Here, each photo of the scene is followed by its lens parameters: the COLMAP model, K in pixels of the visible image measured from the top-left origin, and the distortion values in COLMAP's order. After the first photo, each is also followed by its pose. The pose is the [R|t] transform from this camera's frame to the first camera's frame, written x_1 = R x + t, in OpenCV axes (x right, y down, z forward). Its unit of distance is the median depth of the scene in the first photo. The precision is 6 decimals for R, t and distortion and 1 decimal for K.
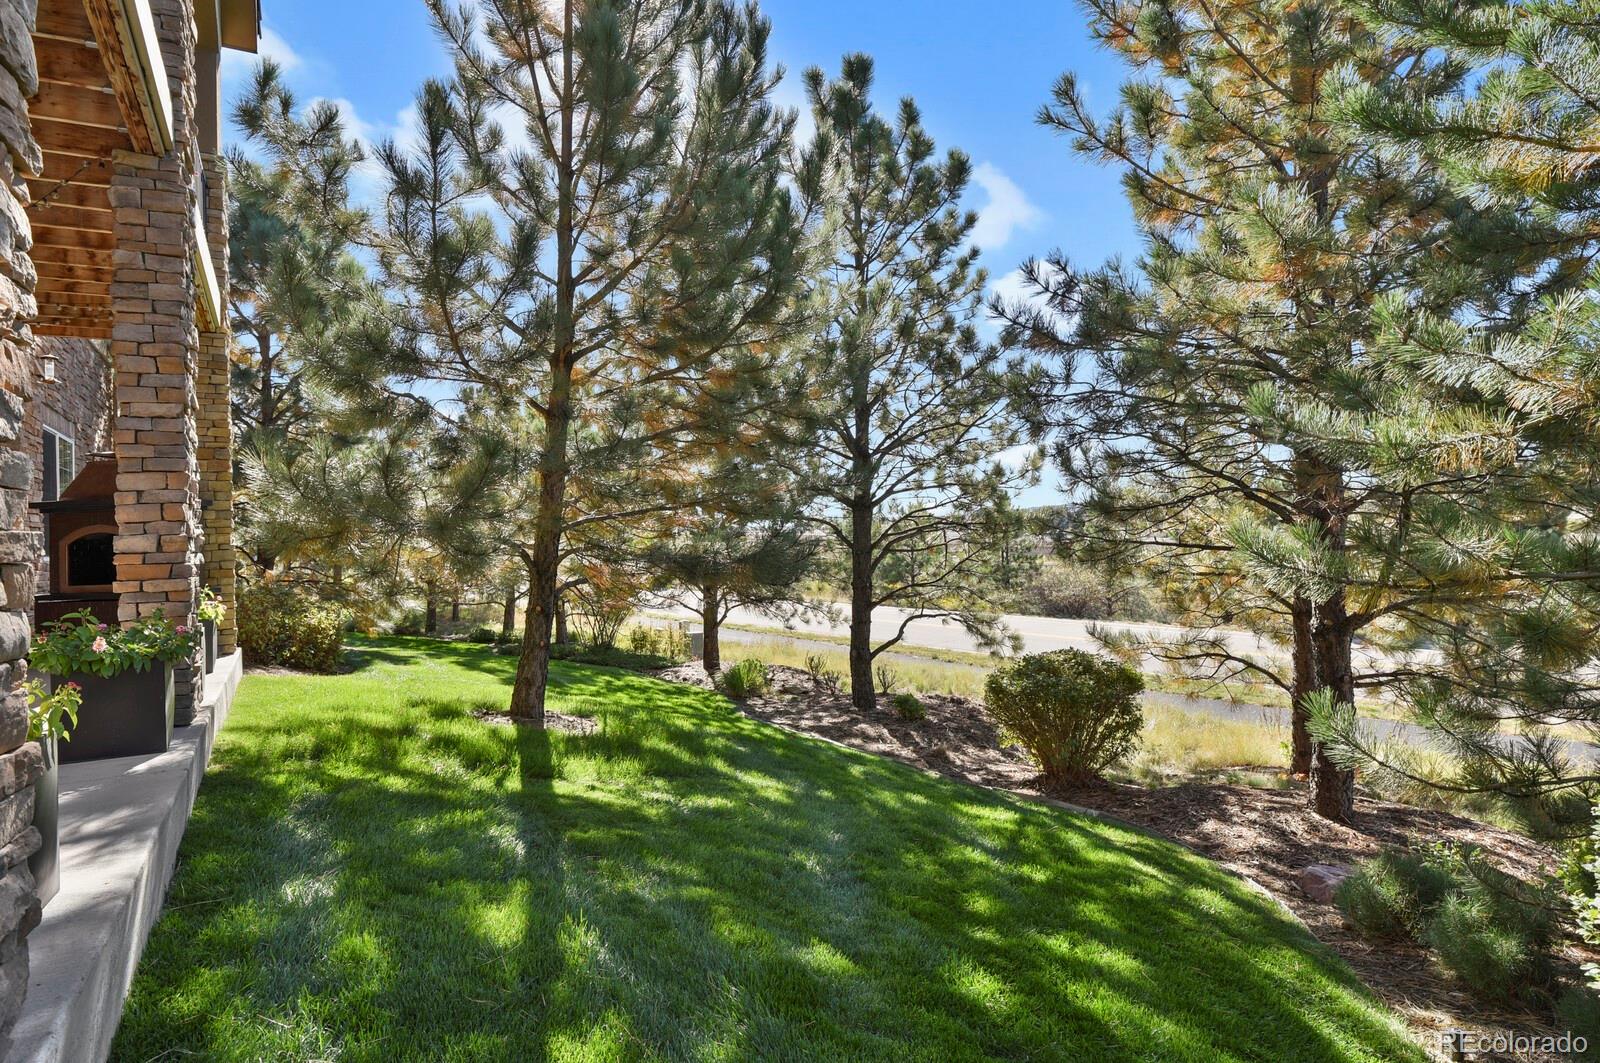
lens RADIAL K [[850.4, 0, 799.6], [0, 850.4, 533.3], [0, 0, 1]] dist [-0.025897, -0.000628]
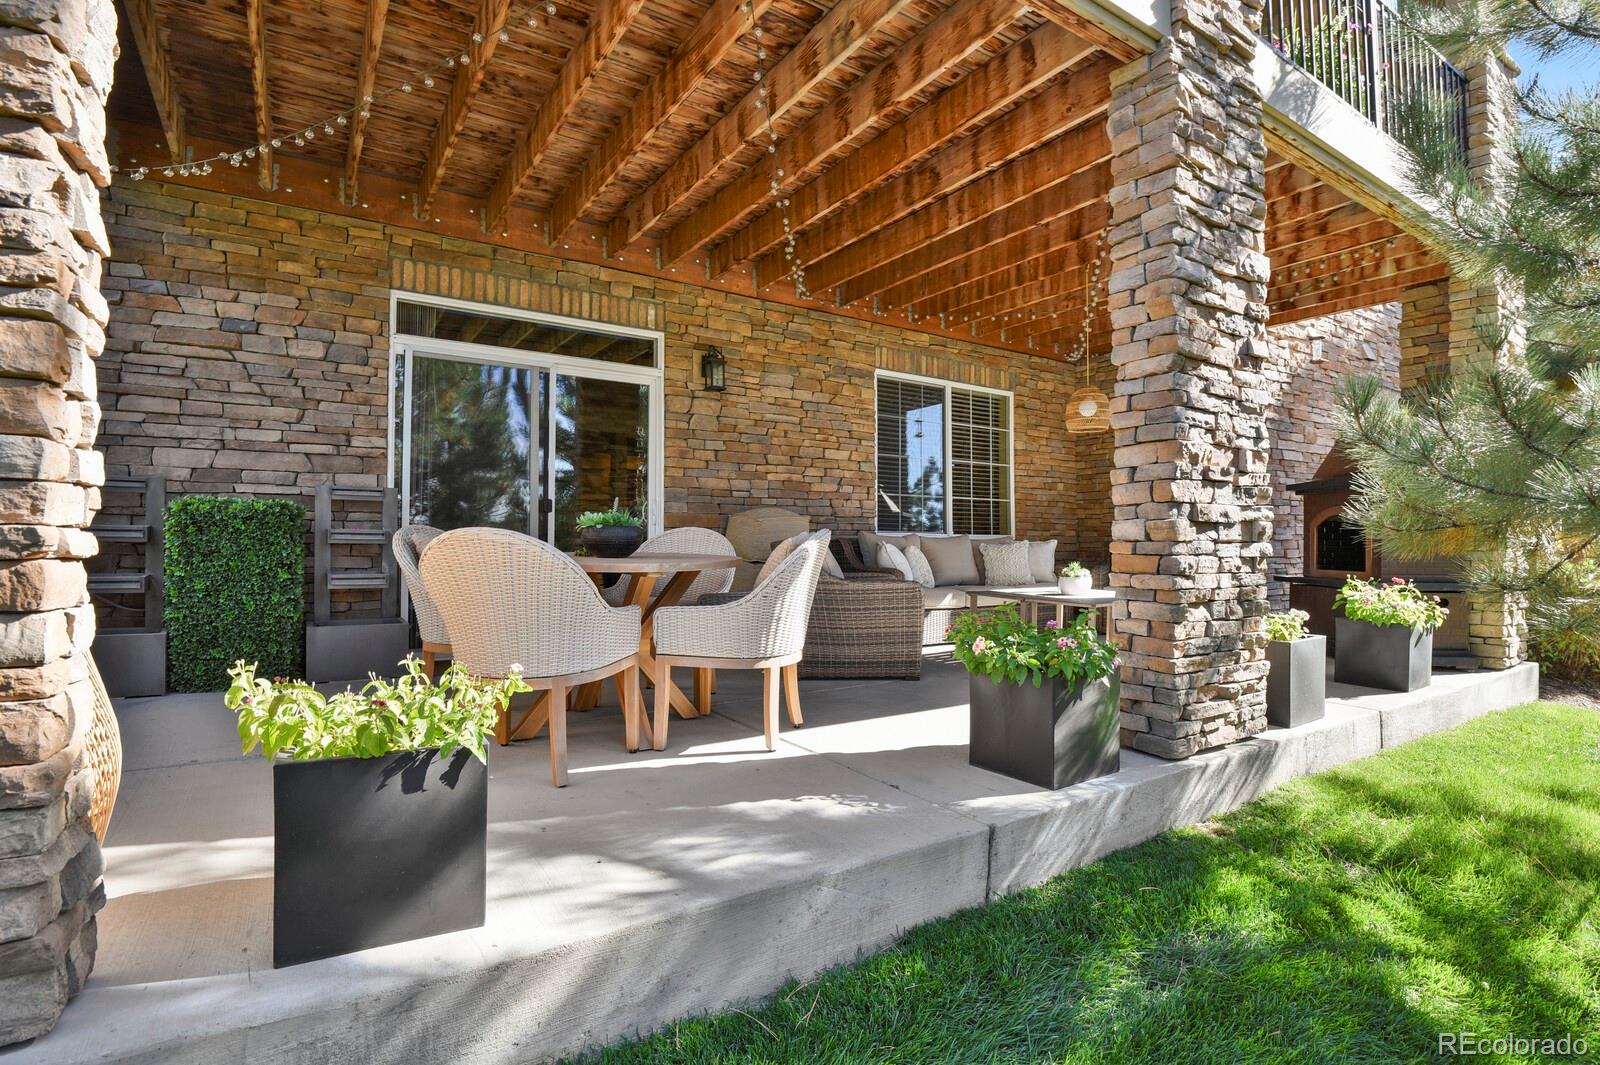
lens RADIAL K [[781.7, 0, 800.3], [0, 781.7, 531.5], [0, 0, 1]] dist [-0.019932, -0.000435]
pose [[0.064225, 0.020471, -0.997725, -0.029474], [0.002849, 0.999782, 0.020697, -0.003024], [0.997931, -0.004172, 0.064153, 0.615781]]
